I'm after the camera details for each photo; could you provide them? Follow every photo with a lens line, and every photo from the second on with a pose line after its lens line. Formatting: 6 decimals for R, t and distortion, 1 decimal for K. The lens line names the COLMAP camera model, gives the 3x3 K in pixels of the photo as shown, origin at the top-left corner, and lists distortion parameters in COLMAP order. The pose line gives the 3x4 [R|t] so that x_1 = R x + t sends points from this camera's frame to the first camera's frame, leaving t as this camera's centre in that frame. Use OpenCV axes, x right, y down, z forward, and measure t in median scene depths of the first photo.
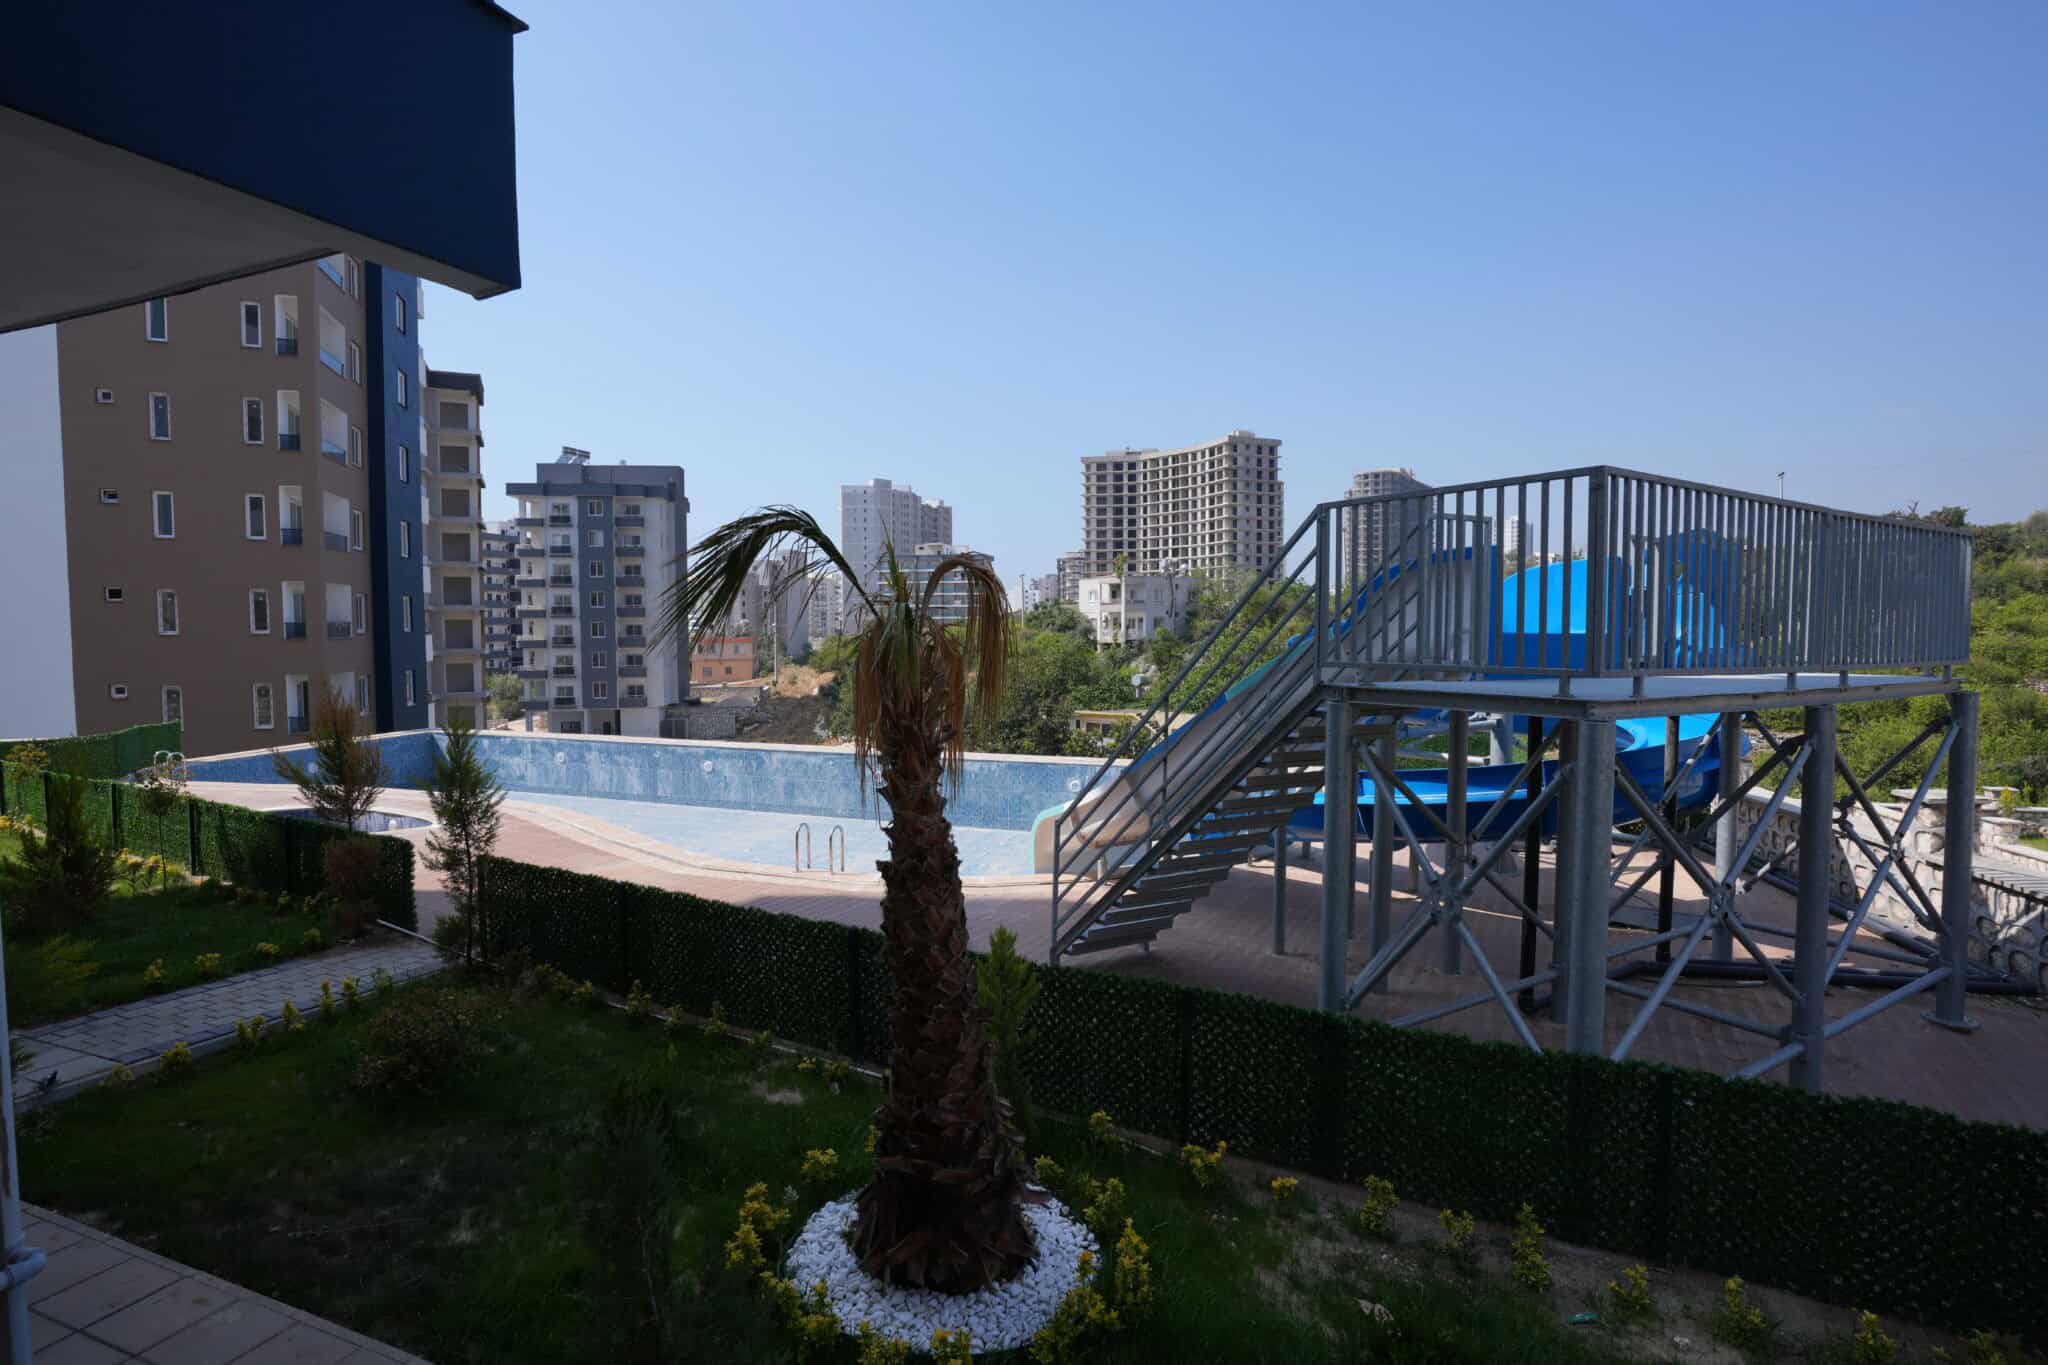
lens RADIAL K [[987.1, 0, 1030.5], [0, 987.1, 718.2], [0, 0, 1]] dist [-0.069914, 0.028312]
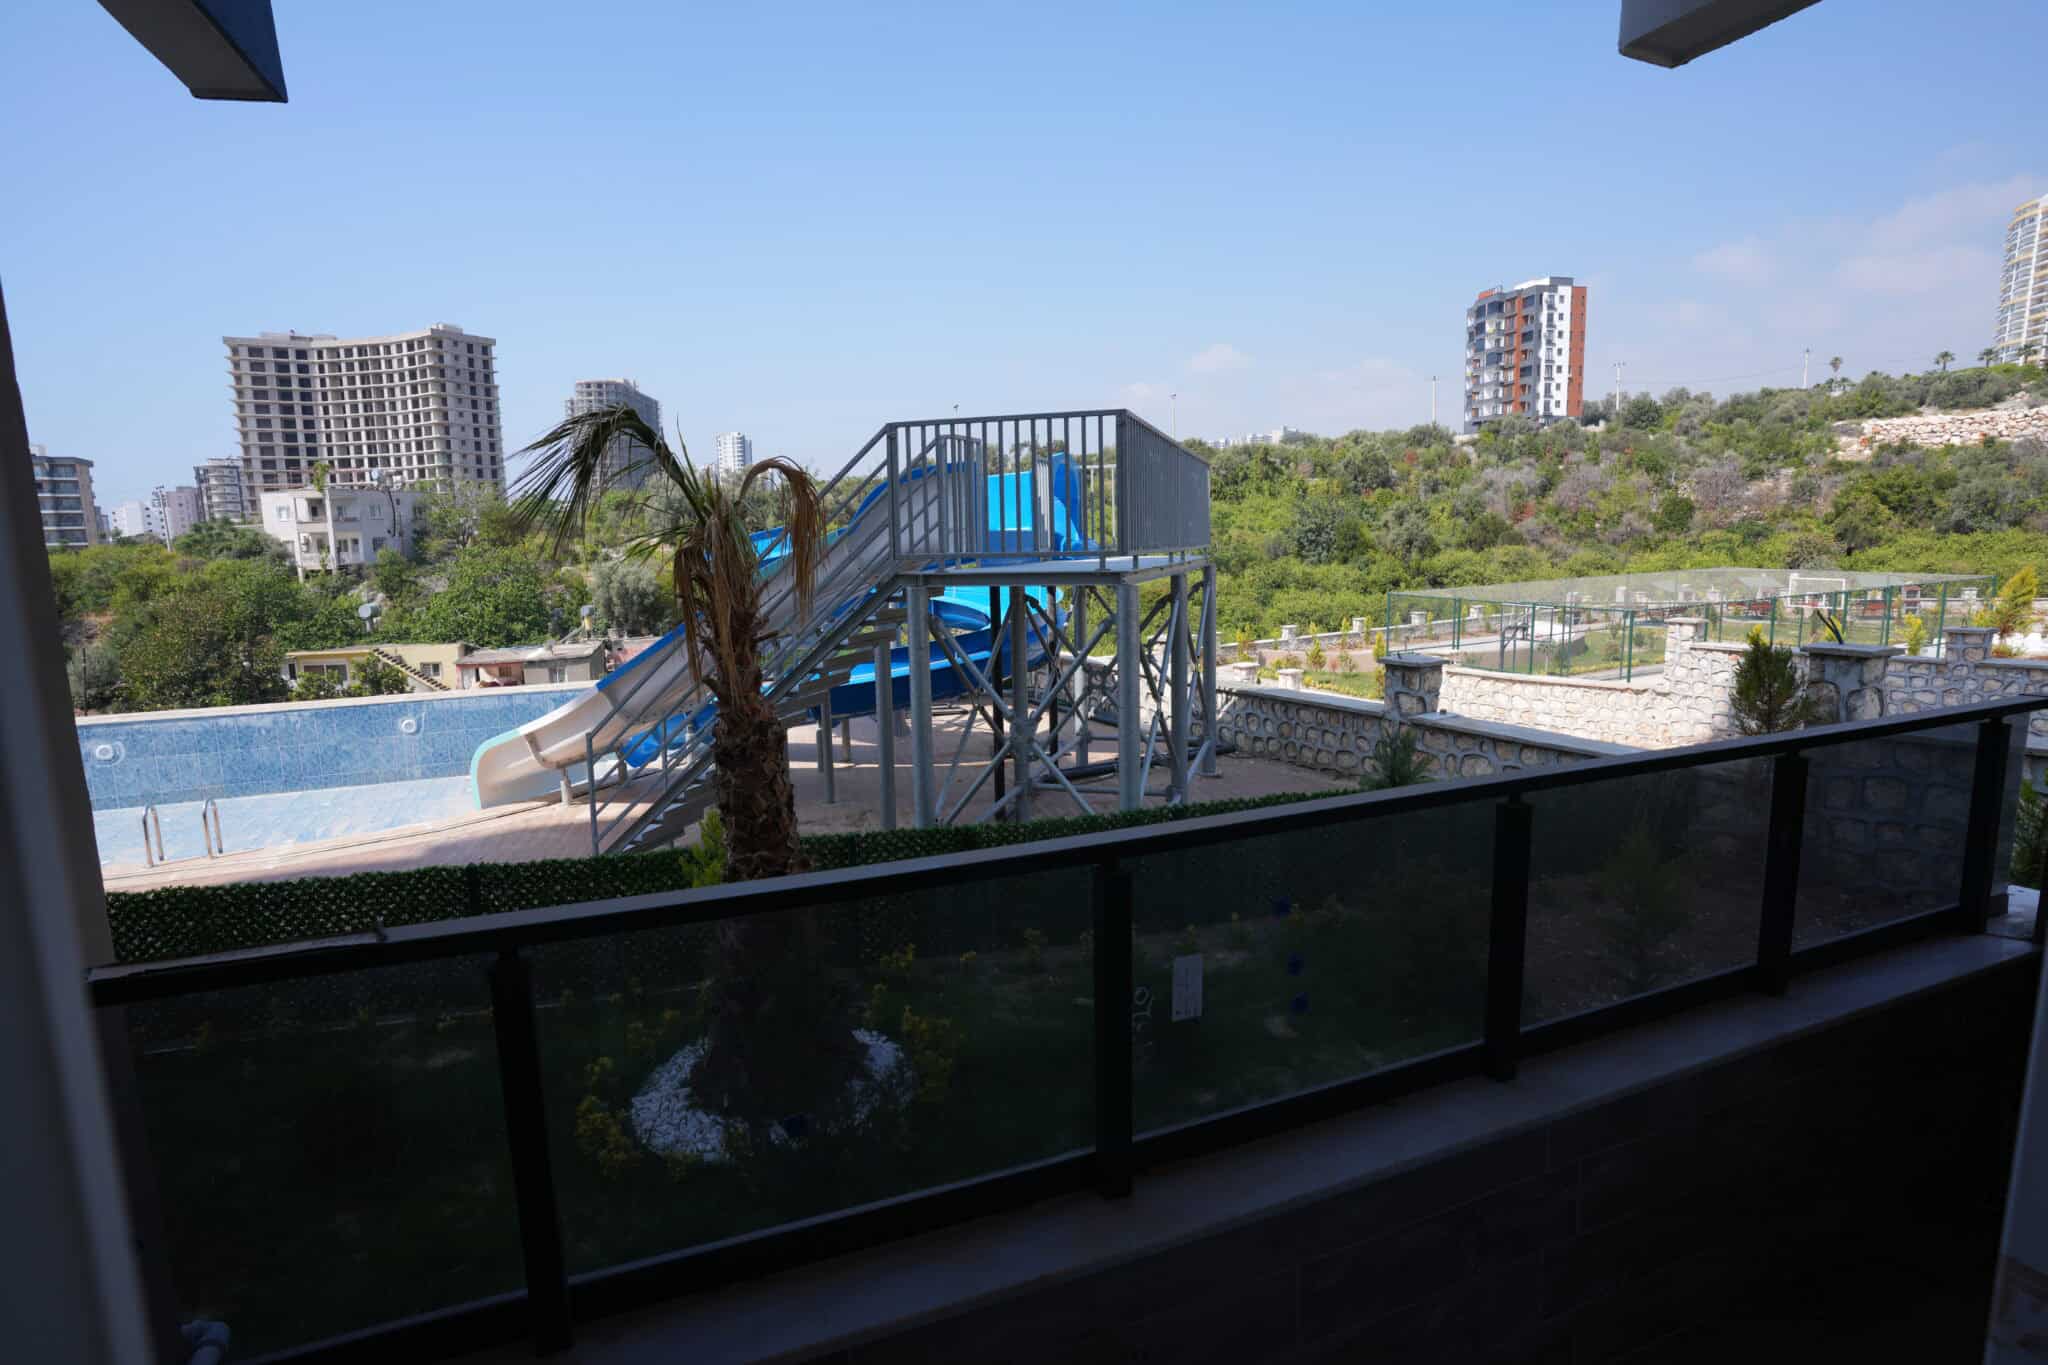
lens RADIAL K [[987.1, 0, 1021.2], [0, 987.1, 693.8], [0, 0, 1]] dist [-0.069914, 0.028312]
pose [[0.742523, -0.119558, 0.659064, -0.110531], [0.079027, 0.992706, 0.091048, 0.004379], [-0.665142, -0.015522, 0.746555, -0.004146]]
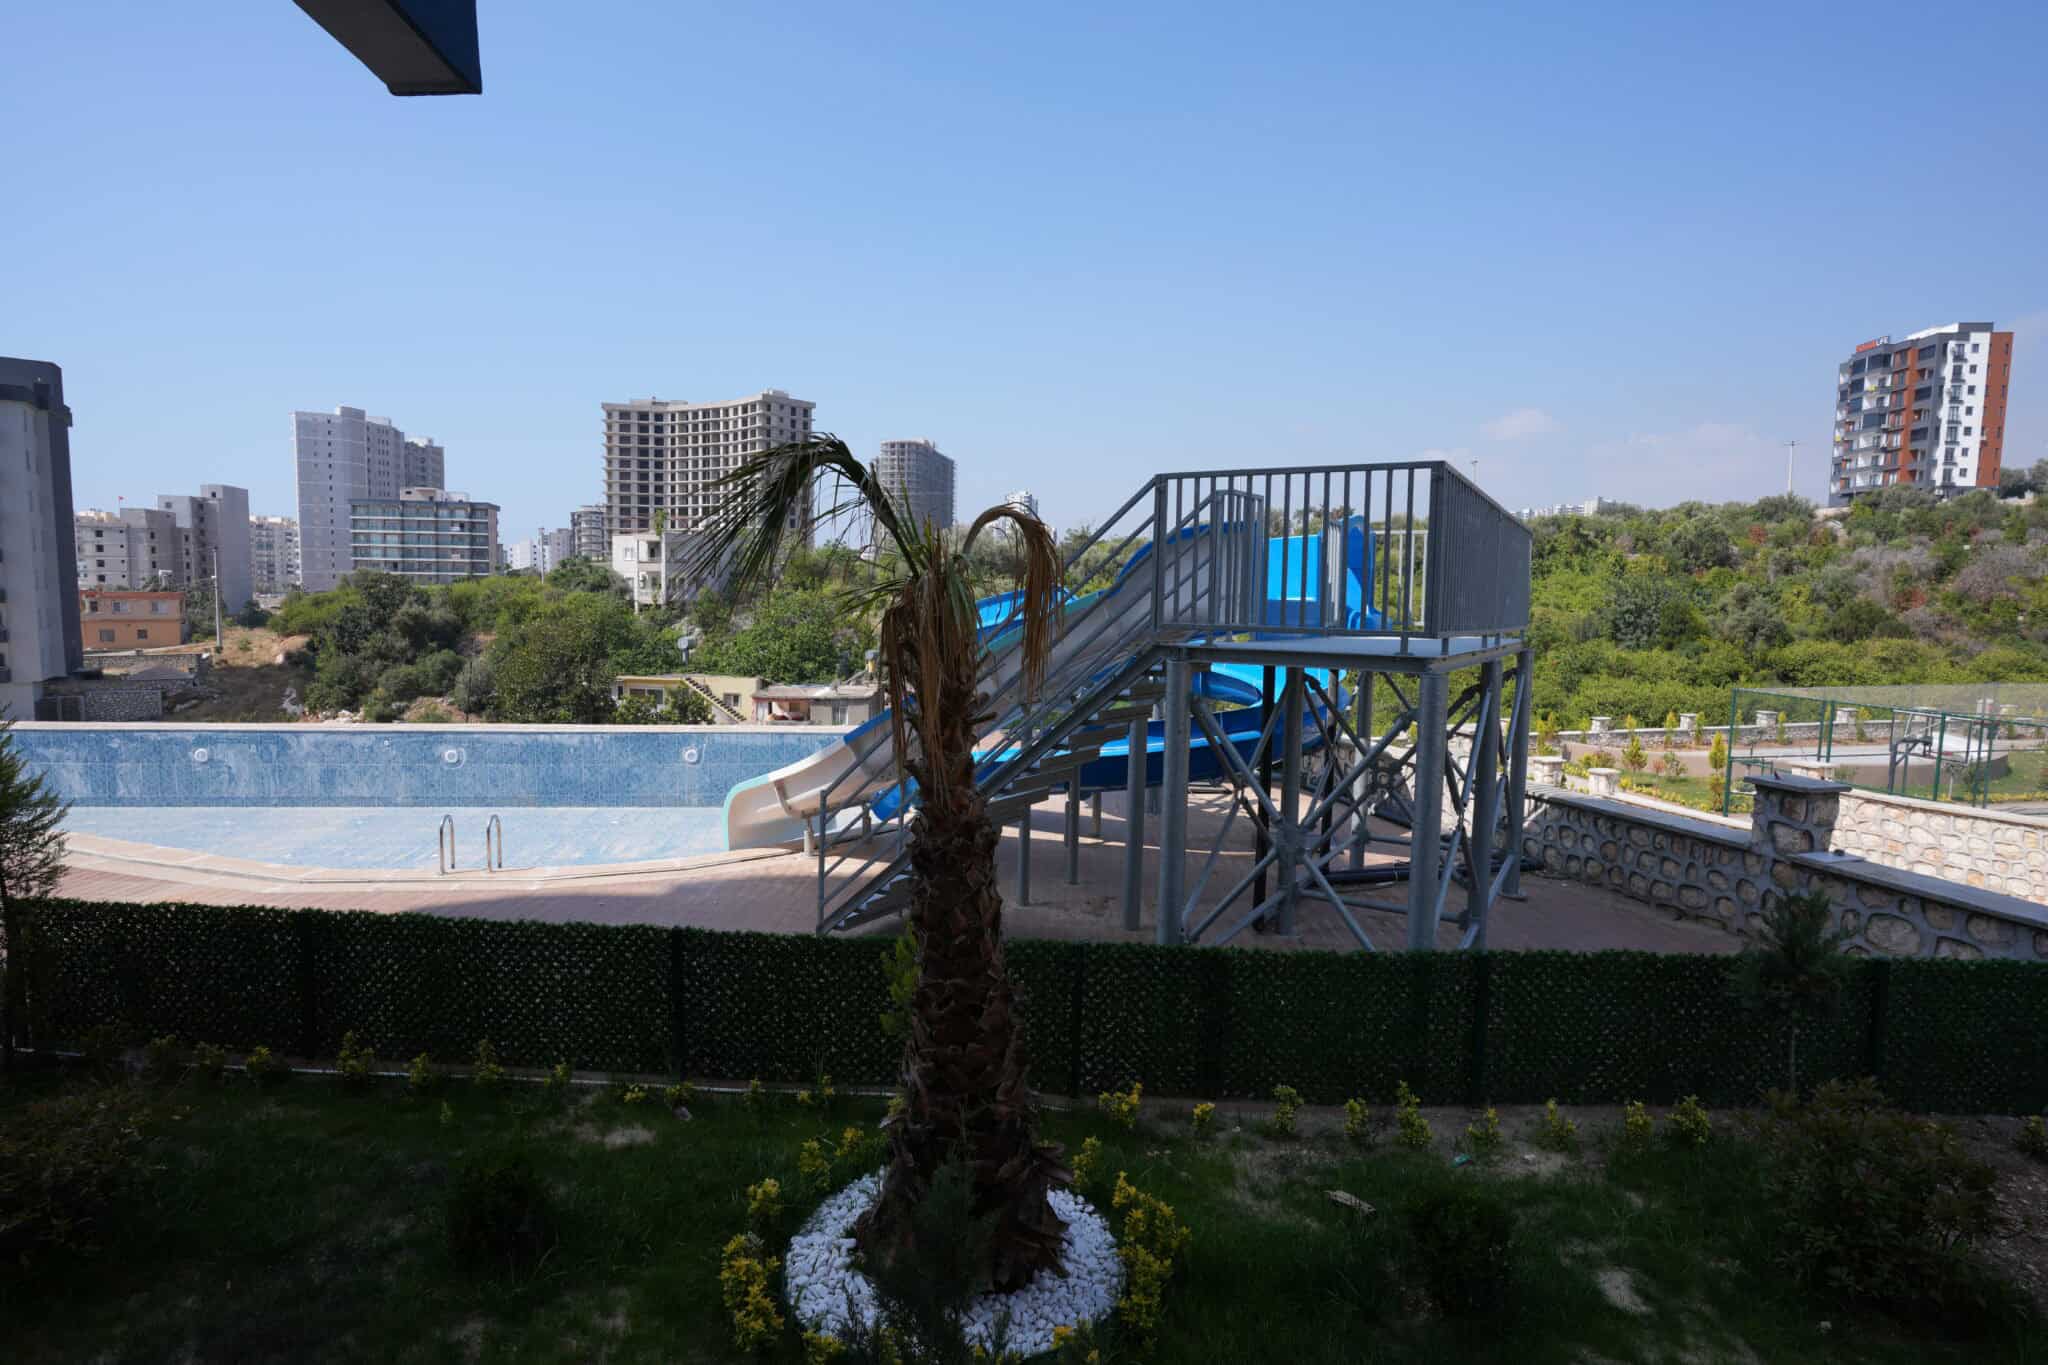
lens RADIAL K [[987.1, 0, 1023.1], [0, 987.1, 704.4], [0, 0, 1]] dist [-0.069914, 0.028312]
pose [[0.895411, -0.029916, 0.444234, -0.083005], [0.019491, 0.999417, 0.028018, -0.000148], [-0.444814, -0.016429, 0.895472, 0.029072]]
